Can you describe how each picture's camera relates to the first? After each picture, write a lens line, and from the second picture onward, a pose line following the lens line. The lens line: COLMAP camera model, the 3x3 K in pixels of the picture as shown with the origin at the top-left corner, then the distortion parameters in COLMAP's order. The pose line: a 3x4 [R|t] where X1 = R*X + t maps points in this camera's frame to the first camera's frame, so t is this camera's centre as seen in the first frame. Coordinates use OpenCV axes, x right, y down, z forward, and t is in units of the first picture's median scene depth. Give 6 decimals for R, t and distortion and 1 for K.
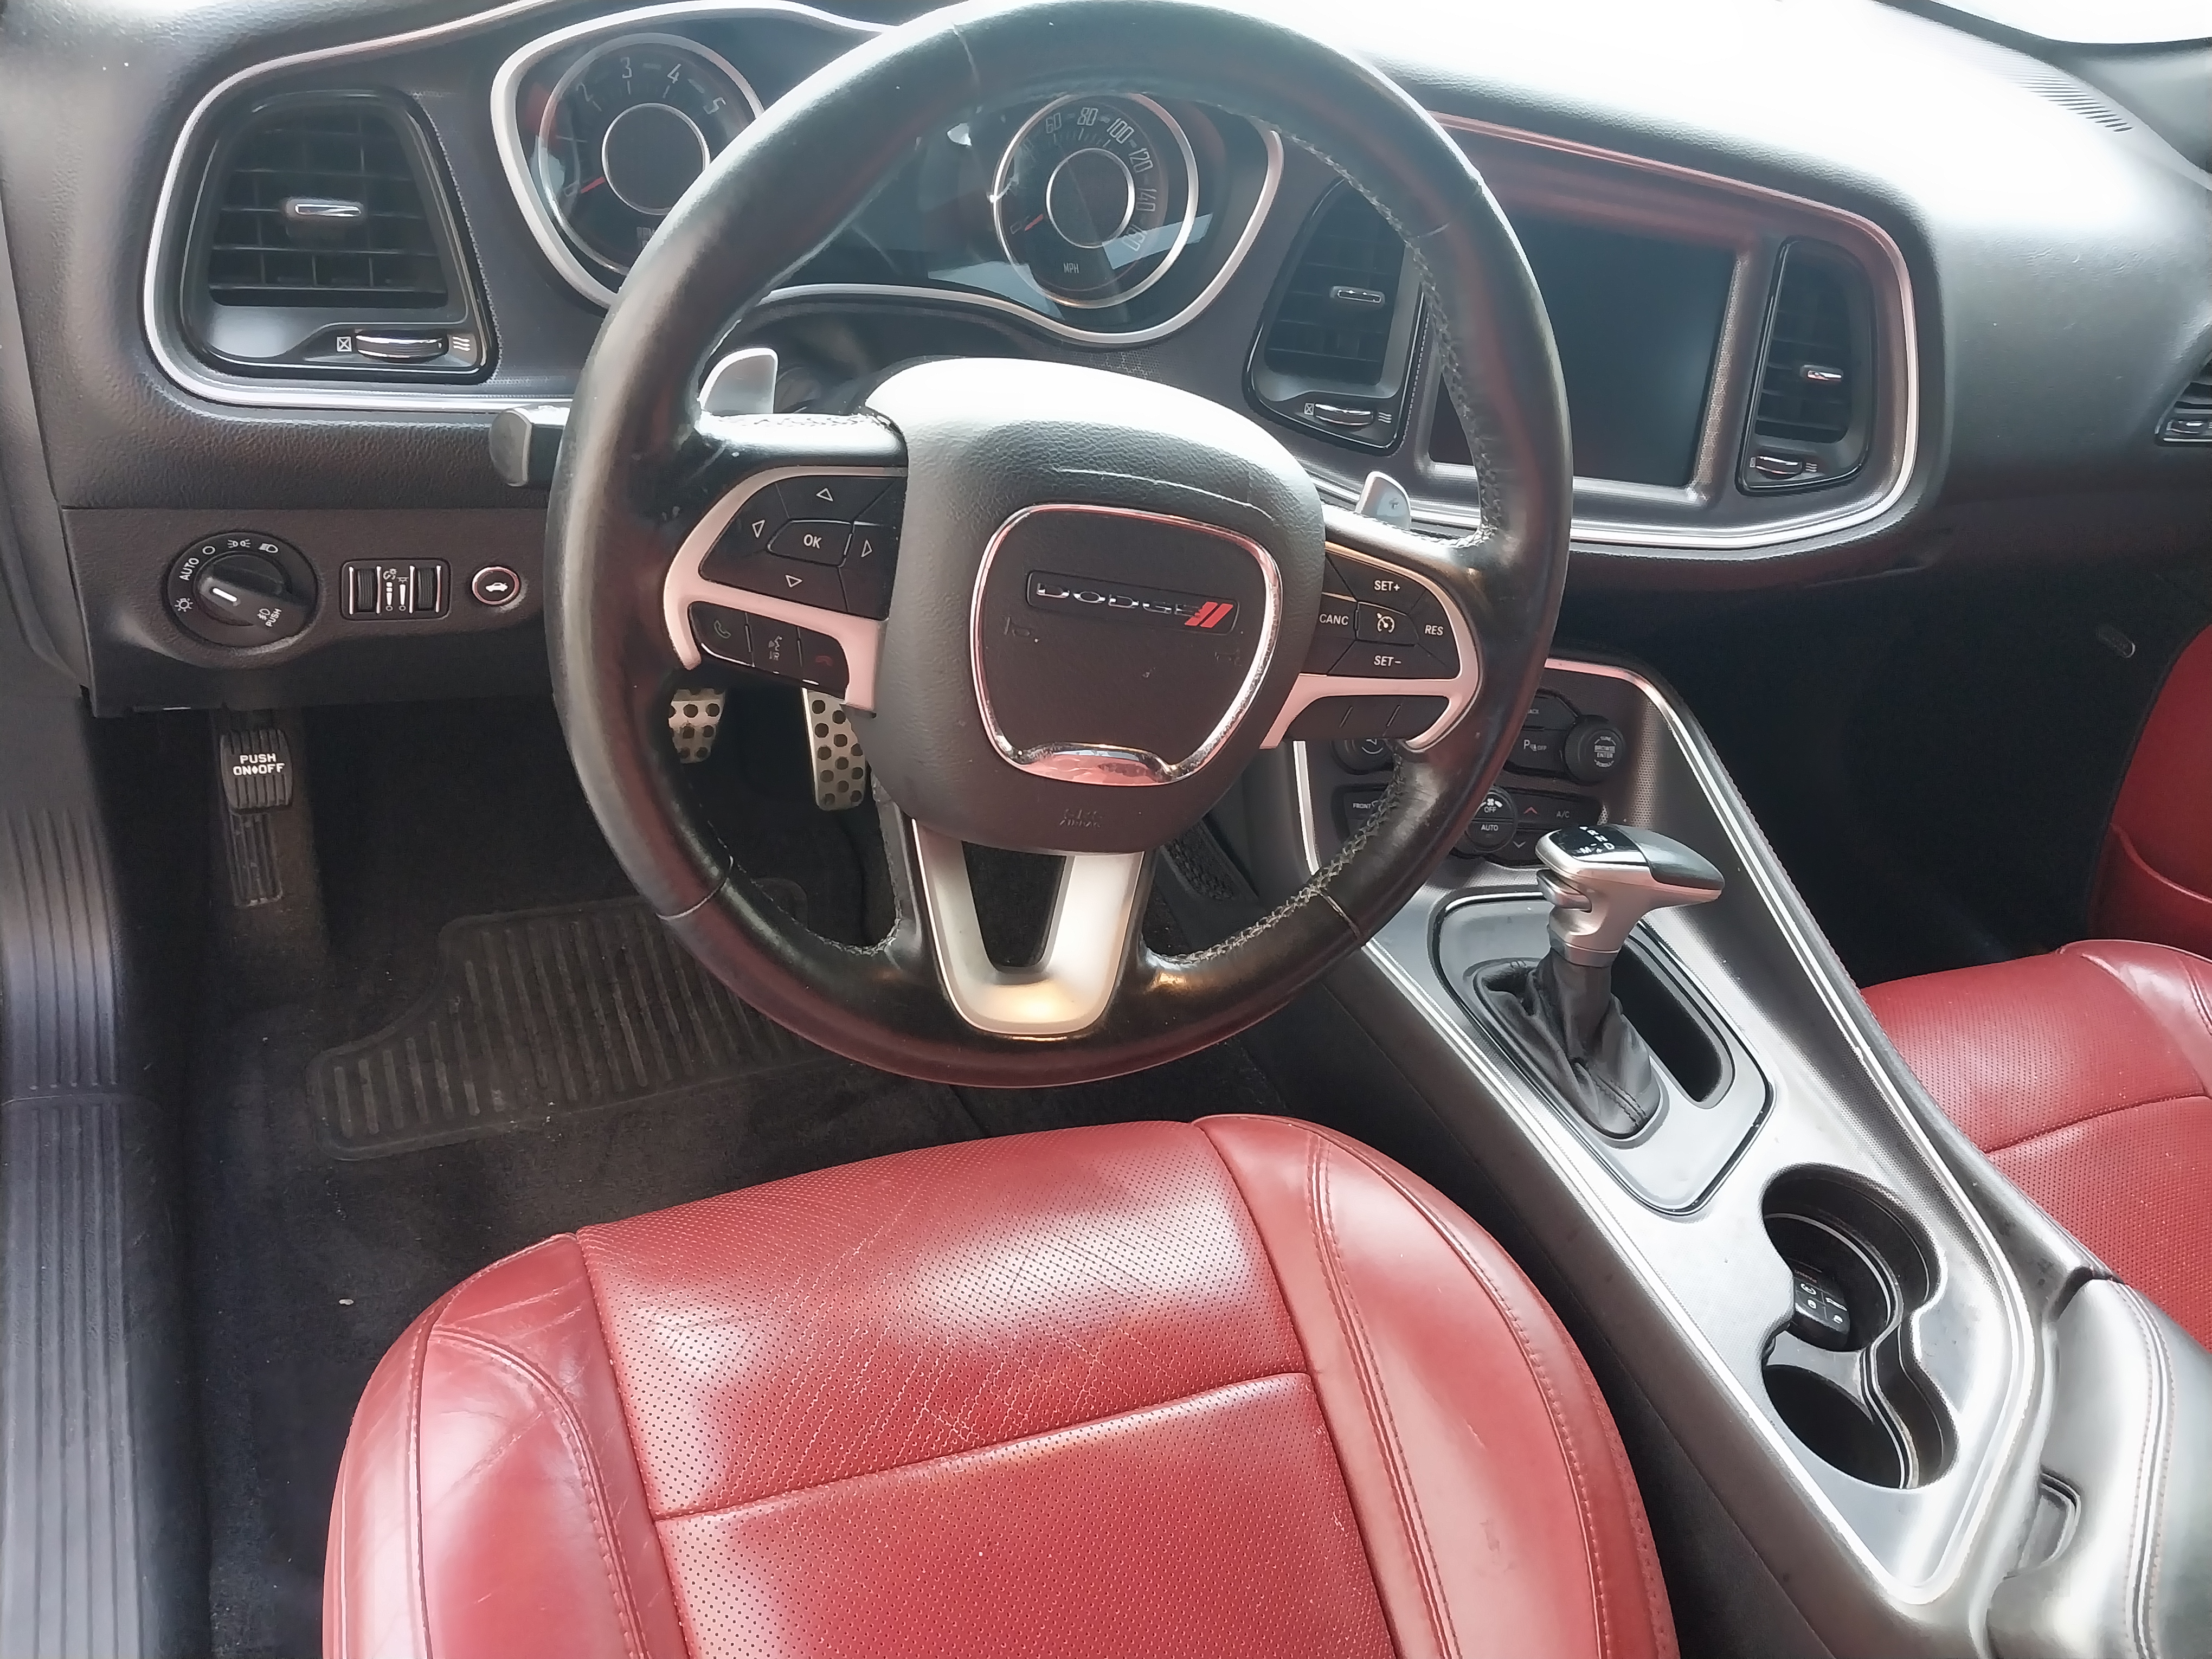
lens RADIAL K [[1907.5, 0, 1106.0], [0, 1907.5, 829.5], [0, 0, 1]] dist [0.001765, -0.000011]
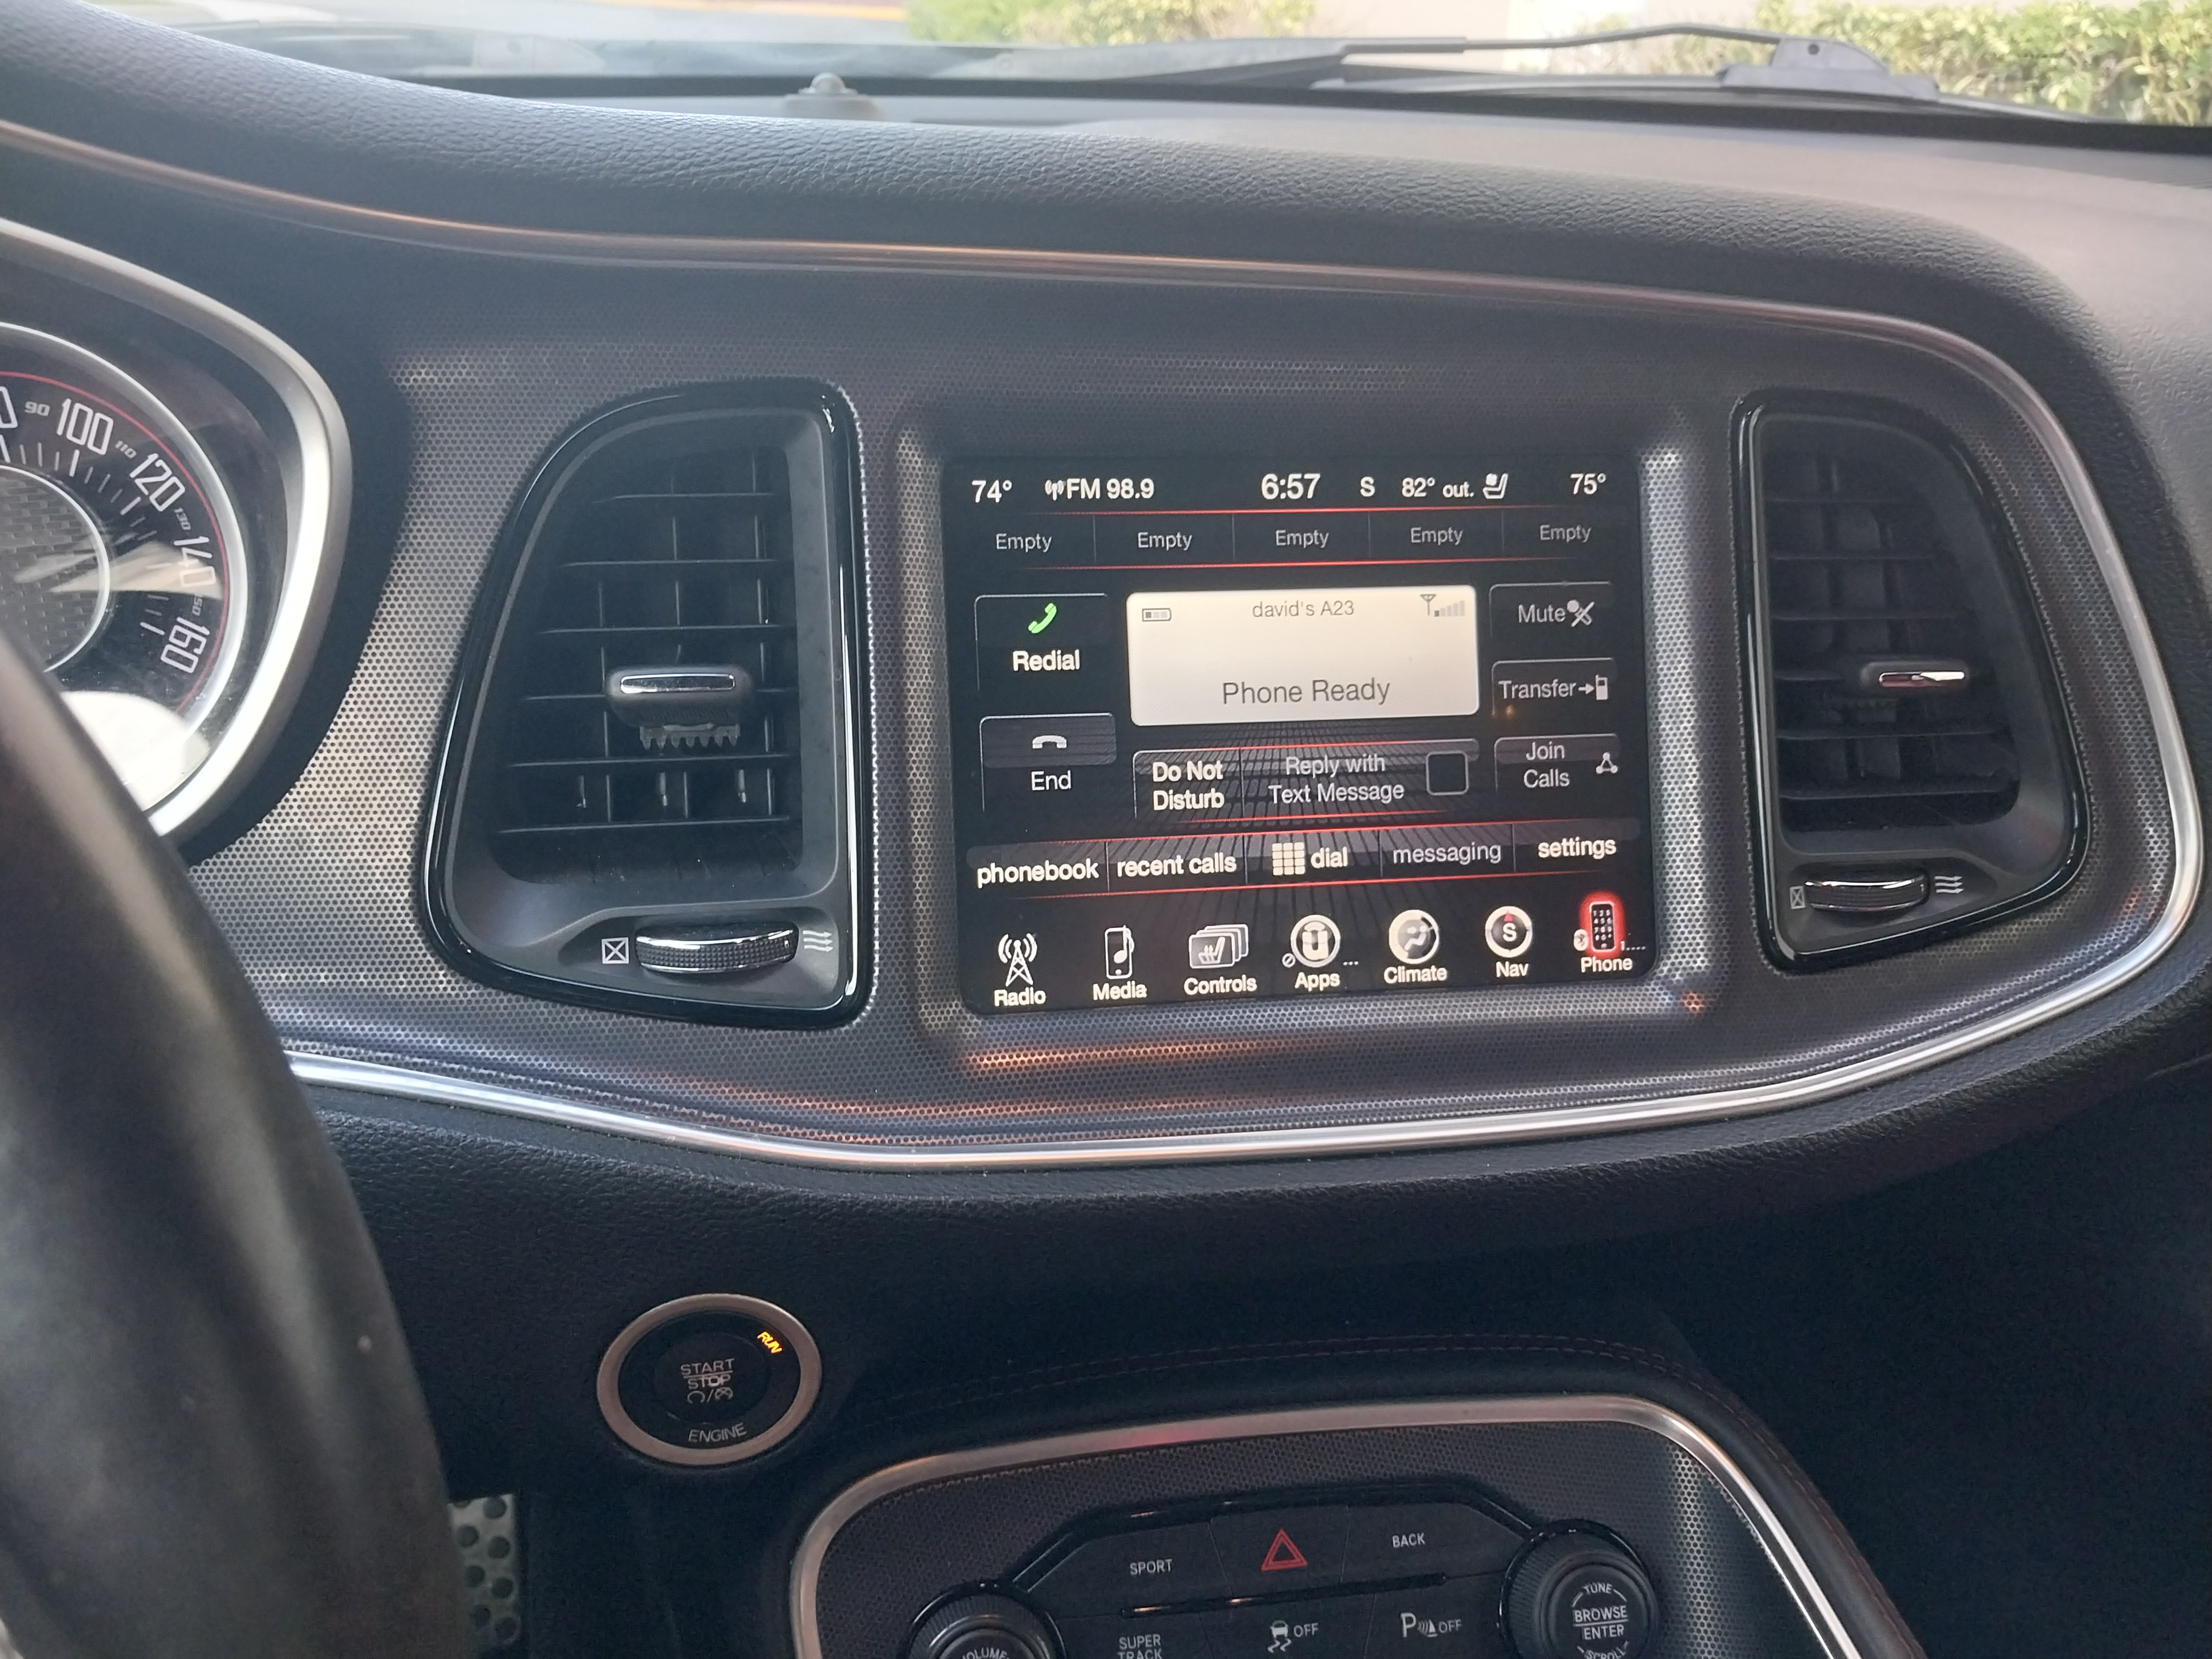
lens RADIAL K [[1907.5, 0, 1106.0], [0, 1907.5, 829.5], [0, 0, 1]] dist [0.001765, -0.000011]
pose [[0.974438, -0.164442, -0.153070, 0.252711], [0.119894, 0.956849, -0.264700, -0.110811], [0.189992, 0.239581, 0.952105, 0.552873]]
